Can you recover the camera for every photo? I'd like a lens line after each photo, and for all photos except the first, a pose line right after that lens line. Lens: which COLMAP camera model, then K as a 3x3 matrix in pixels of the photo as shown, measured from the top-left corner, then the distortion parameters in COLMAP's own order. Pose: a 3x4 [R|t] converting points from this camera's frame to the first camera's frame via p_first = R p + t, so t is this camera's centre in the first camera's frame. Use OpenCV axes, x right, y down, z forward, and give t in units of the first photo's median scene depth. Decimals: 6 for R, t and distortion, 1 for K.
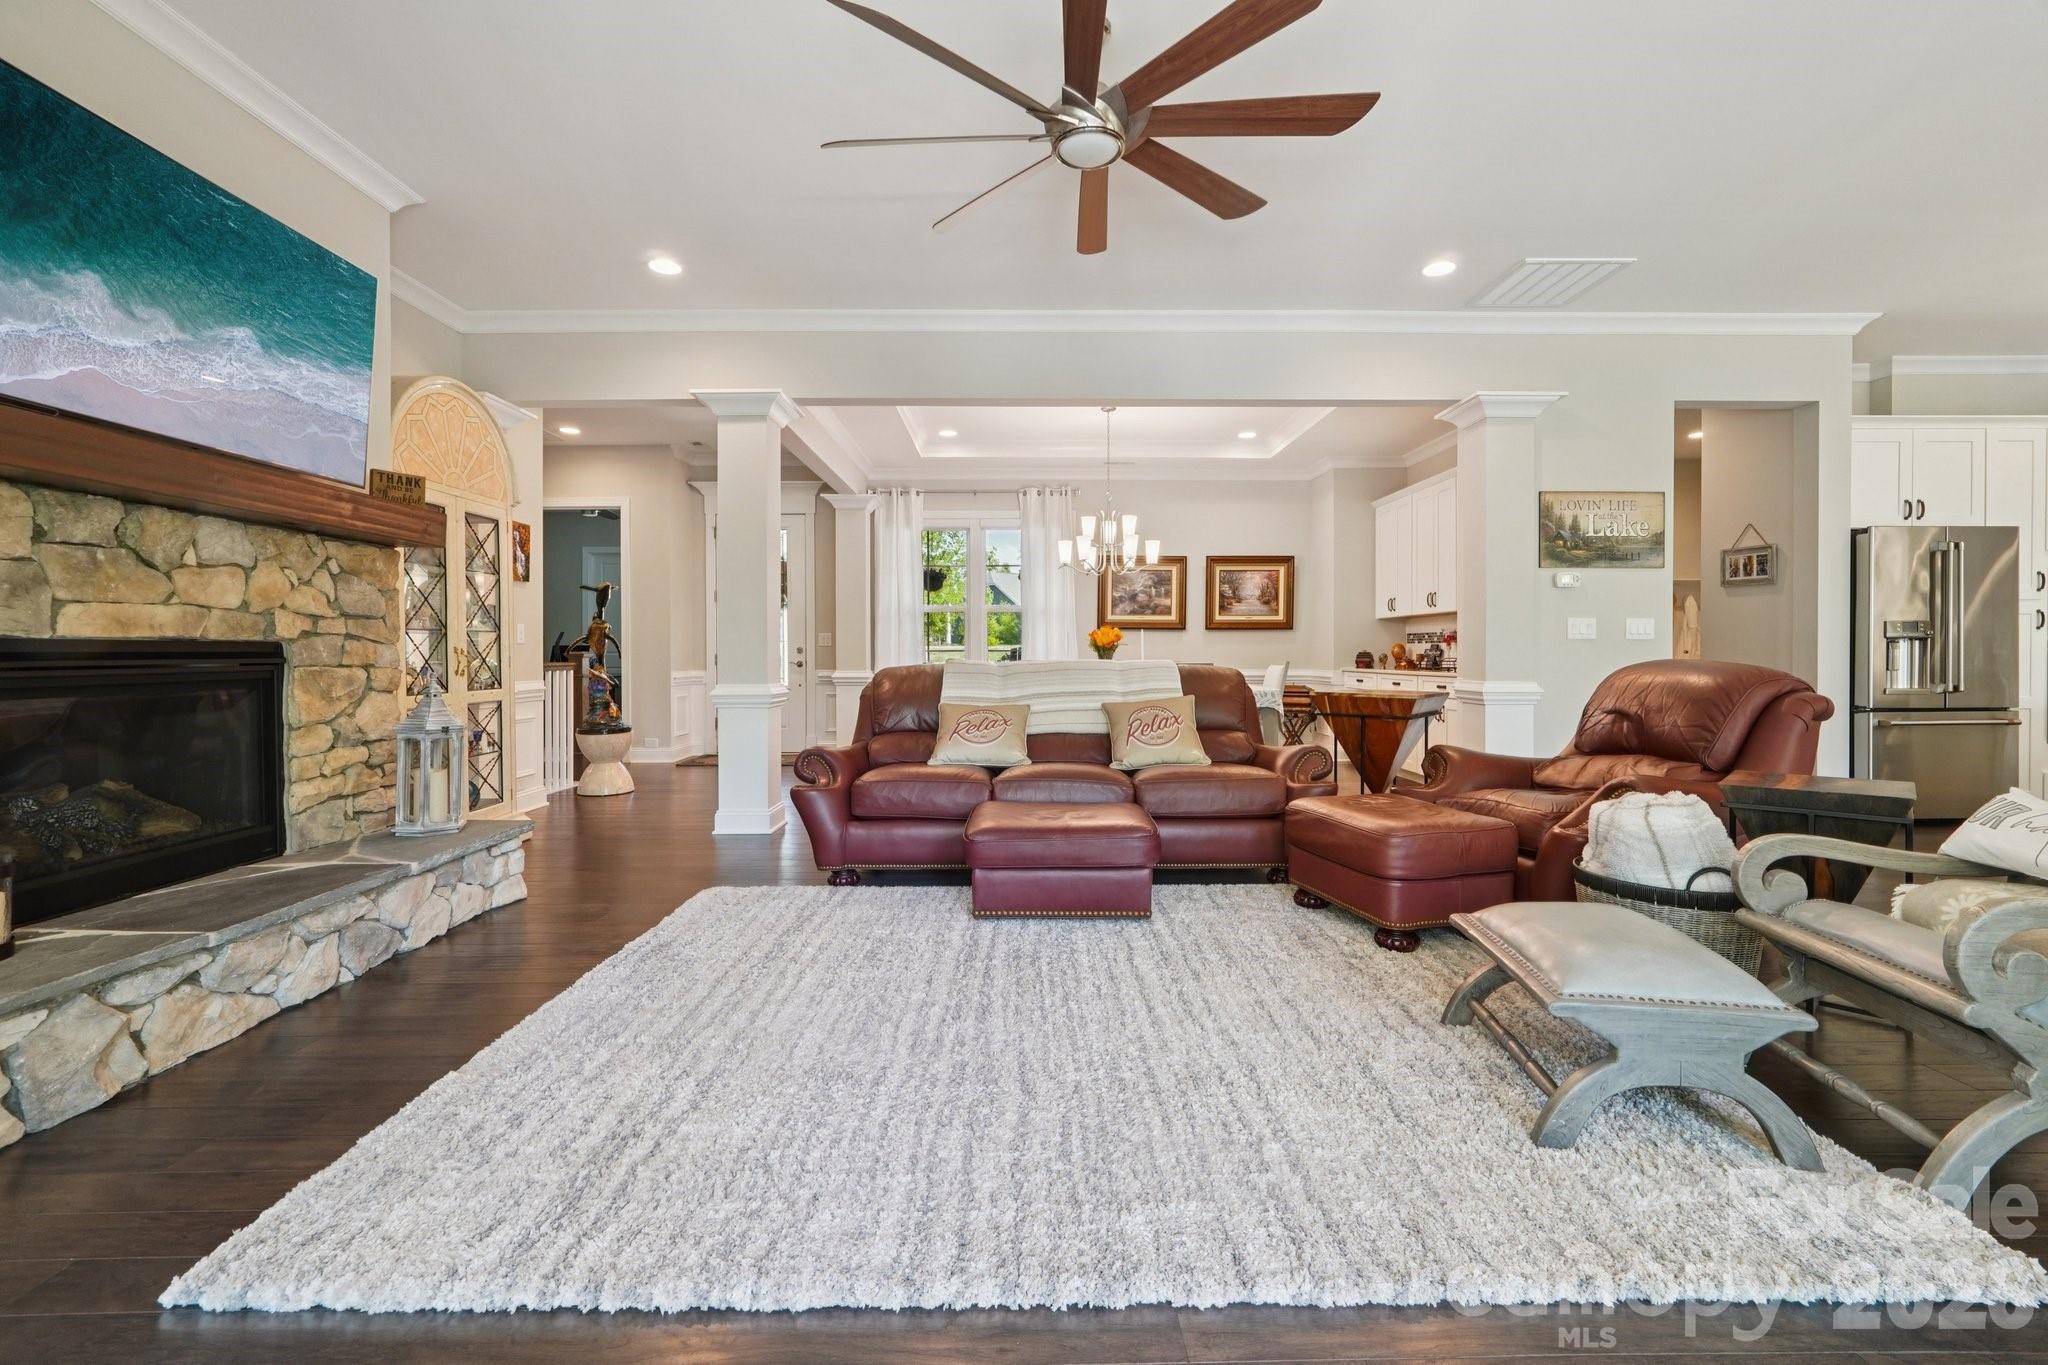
lens RADIAL K [[865.2, 0, 1020.9], [0, 865.2, 660.4], [0, 0, 1]] dist [-0.009160, 0.002852]
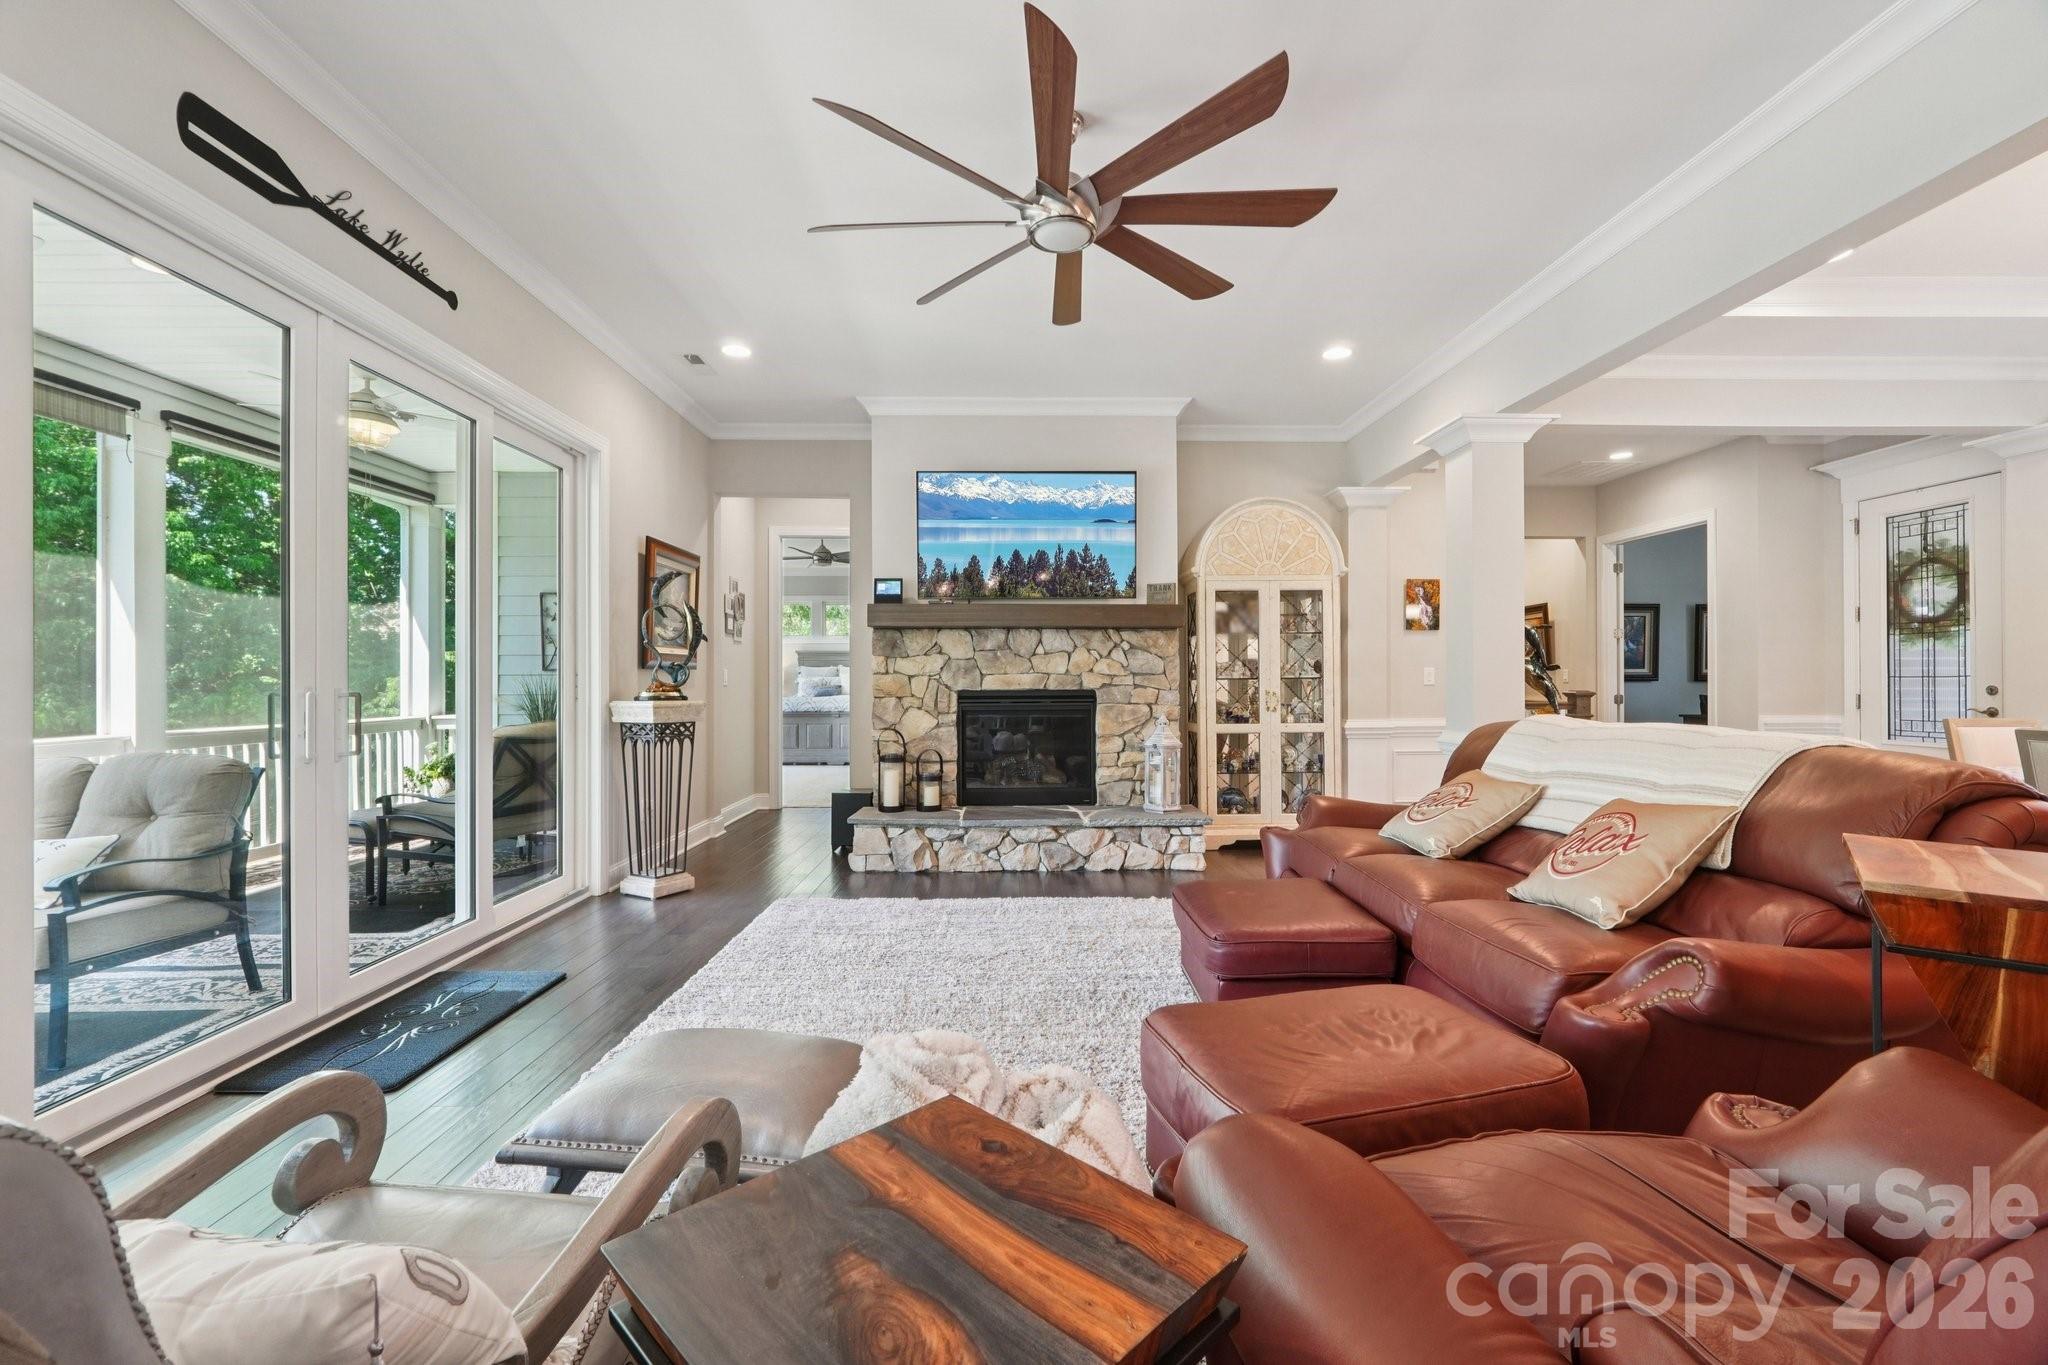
lens RADIAL K [[865.2, 0, 1042.3], [0, 865.2, 679.4], [0, 0, 1]] dist [-0.009160, 0.002852]
pose [[0.027611, 0.003668, -0.999612, 0.974530], [-0.006065, 0.999975, 0.003502, -0.048832], [0.999600, 0.005966, 0.027633, 0.818480]]
